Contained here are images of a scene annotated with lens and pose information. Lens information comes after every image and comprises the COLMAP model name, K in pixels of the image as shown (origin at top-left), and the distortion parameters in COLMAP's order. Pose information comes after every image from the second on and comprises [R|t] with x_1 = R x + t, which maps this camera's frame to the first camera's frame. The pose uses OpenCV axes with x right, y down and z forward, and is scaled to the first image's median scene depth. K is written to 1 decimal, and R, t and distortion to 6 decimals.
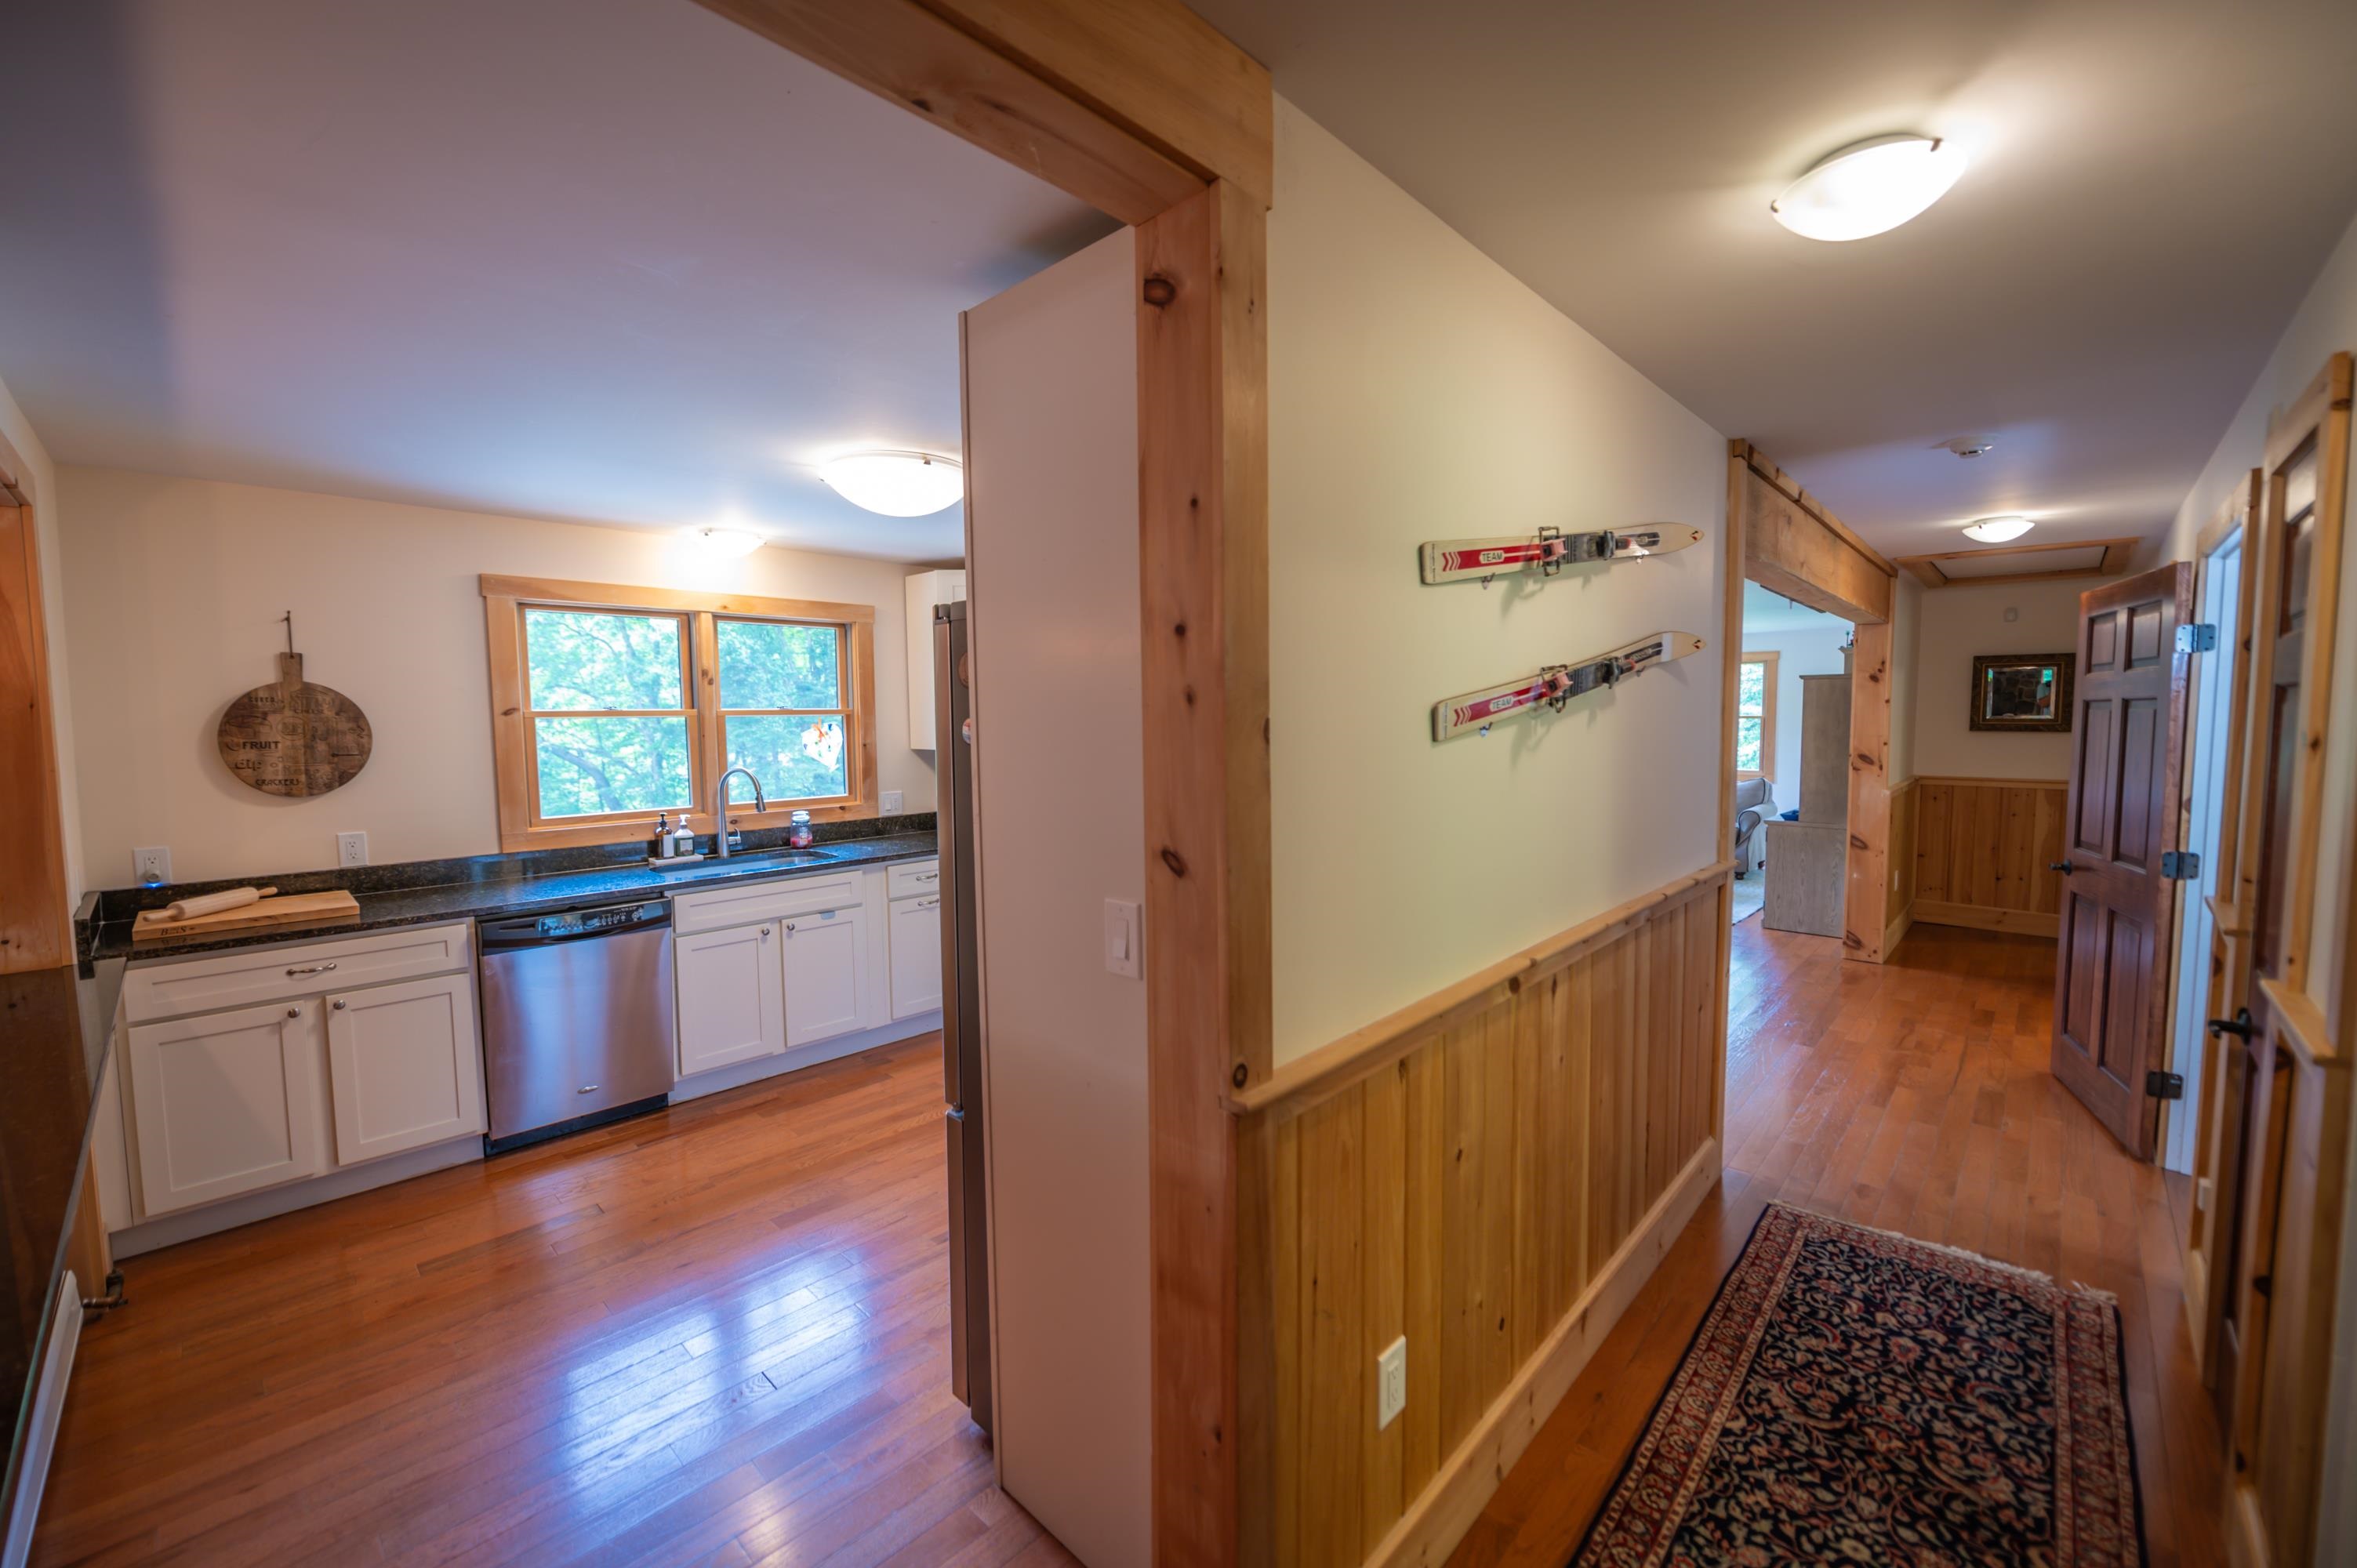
lens RADIAL K [[936.4, 0, 1181.5], [0, 936.4, 781.5], [0, 0, 1]] dist [-0.009485, -0.000228]
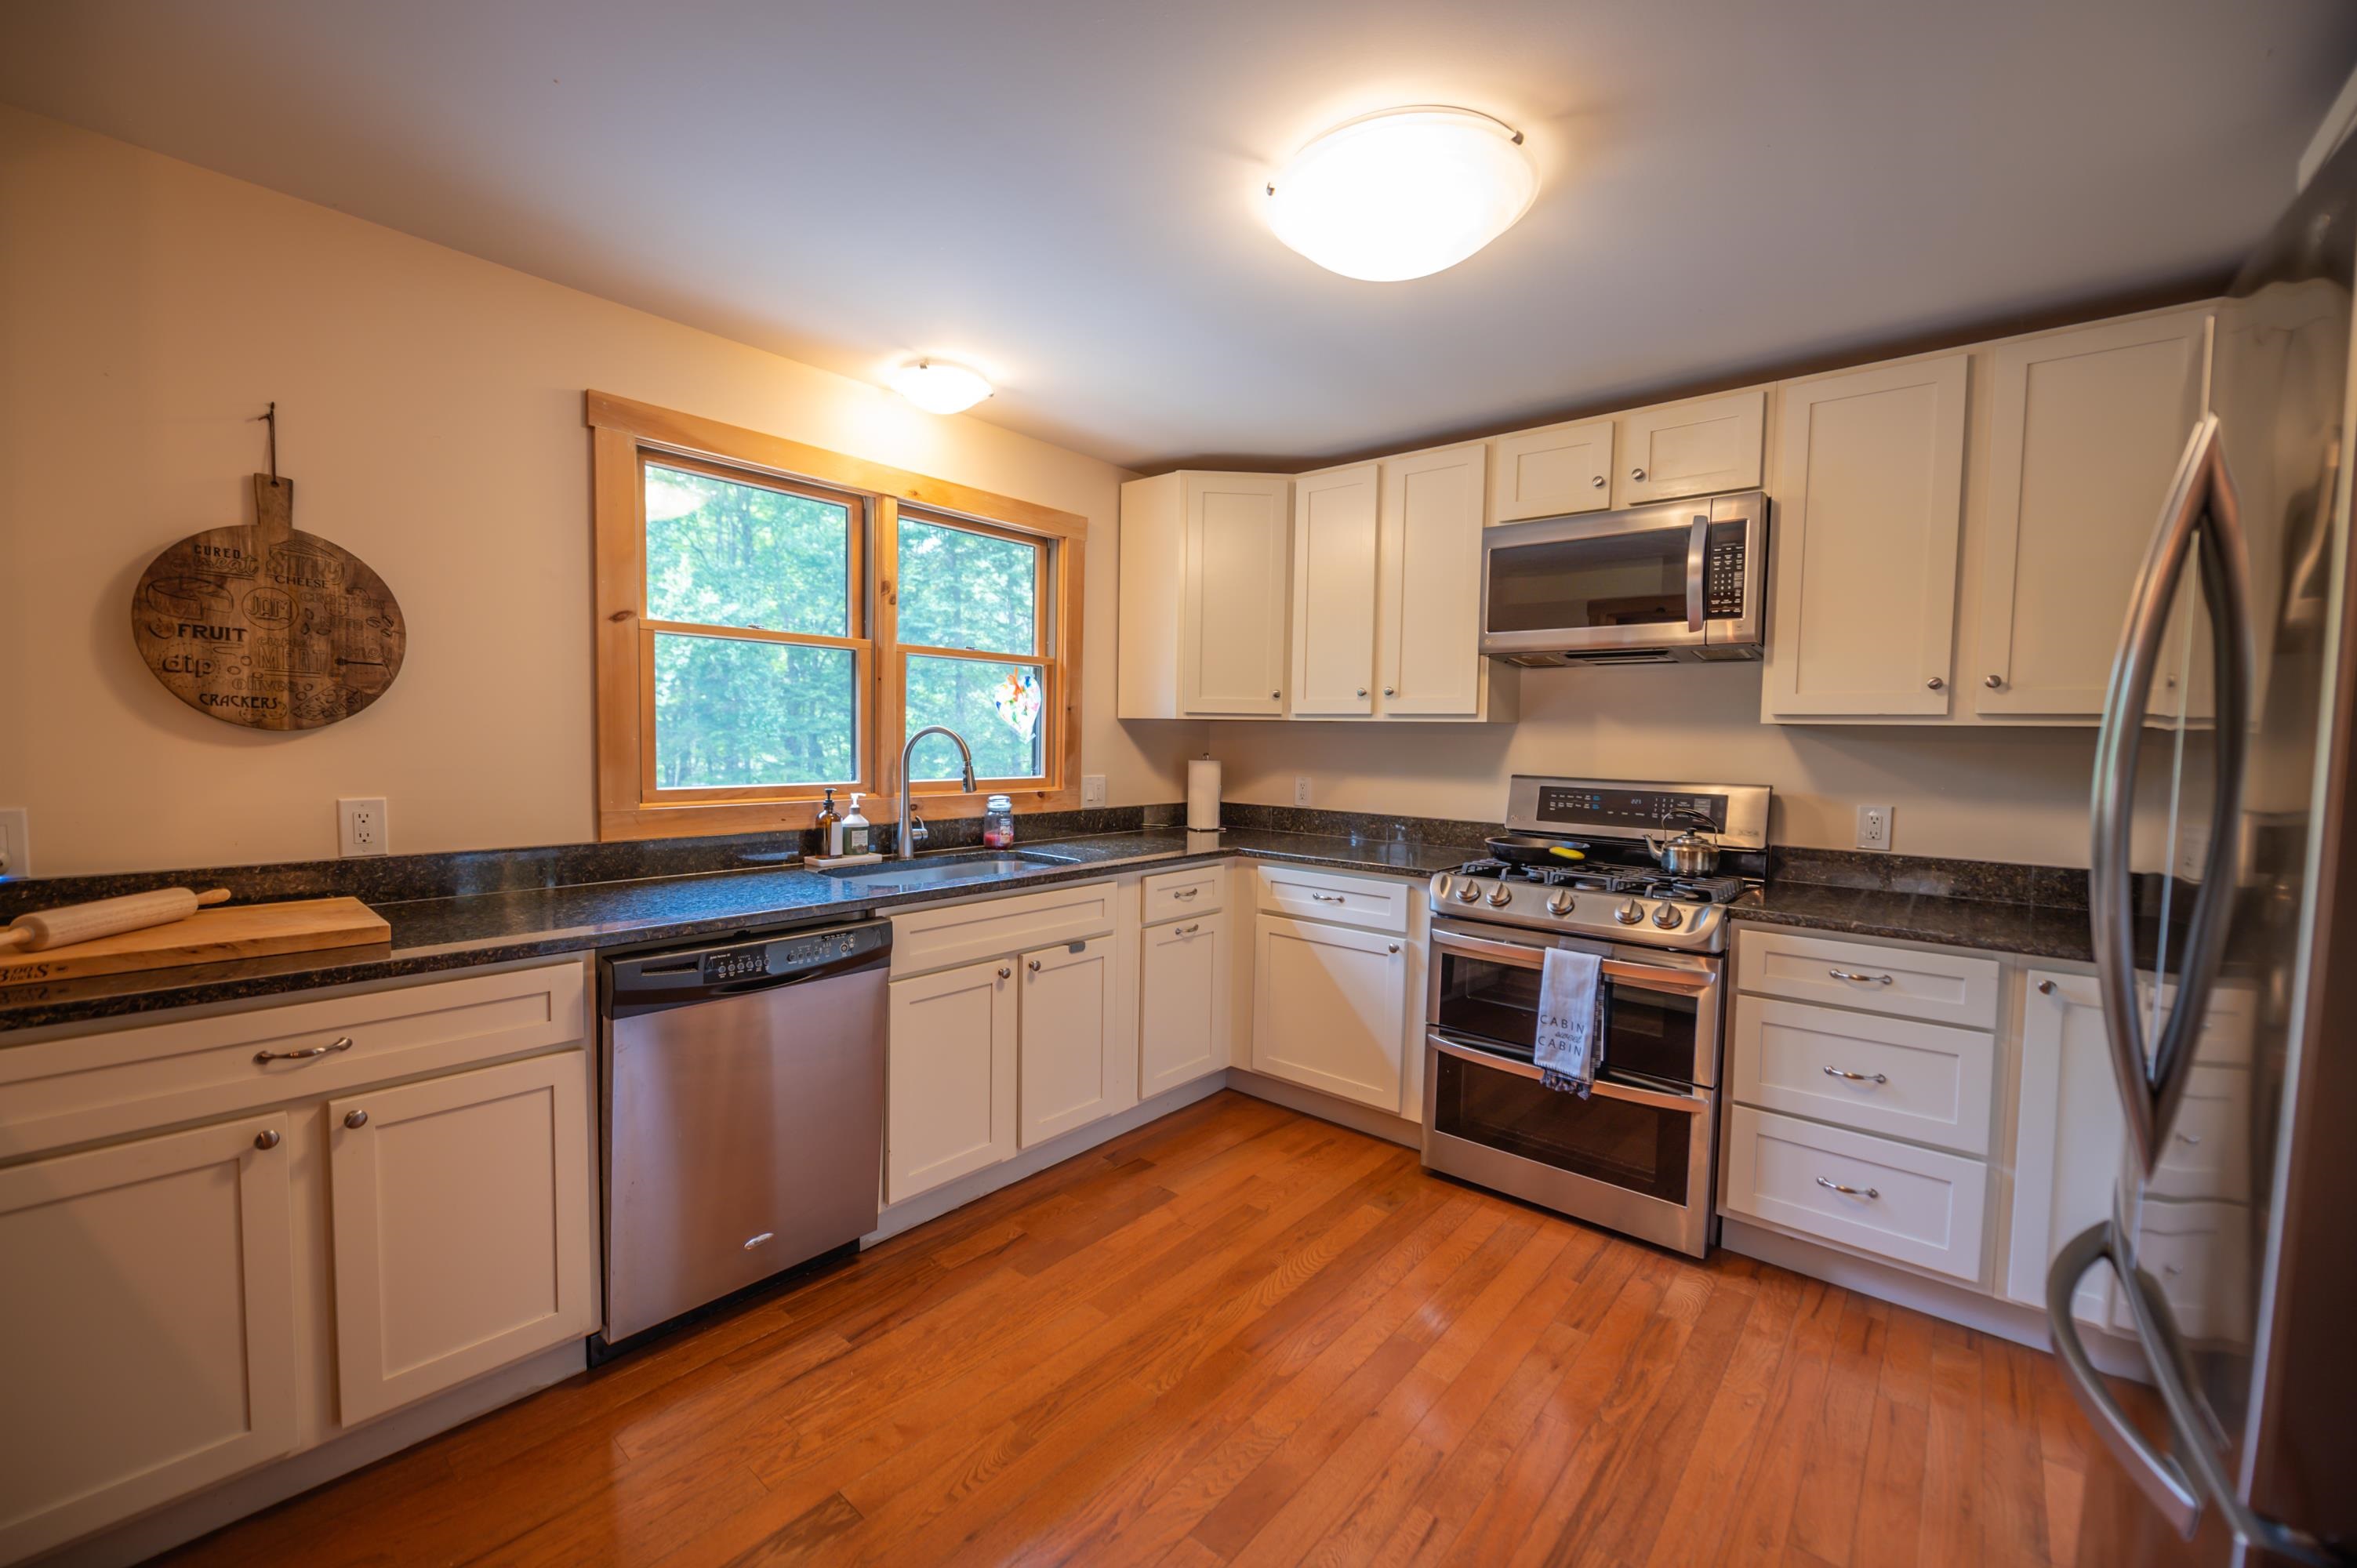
lens RADIAL K [[936.4, 0, 1175.6], [0, 936.4, 786.1], [0, 0, 1]] dist [-0.009485, -0.000228]
pose [[0.998632, 0.024373, 0.046256, -0.392842], [-0.023487, 0.999532, -0.019610, 0.044903], [-0.046712, 0.018497, 0.998737, 0.375998]]
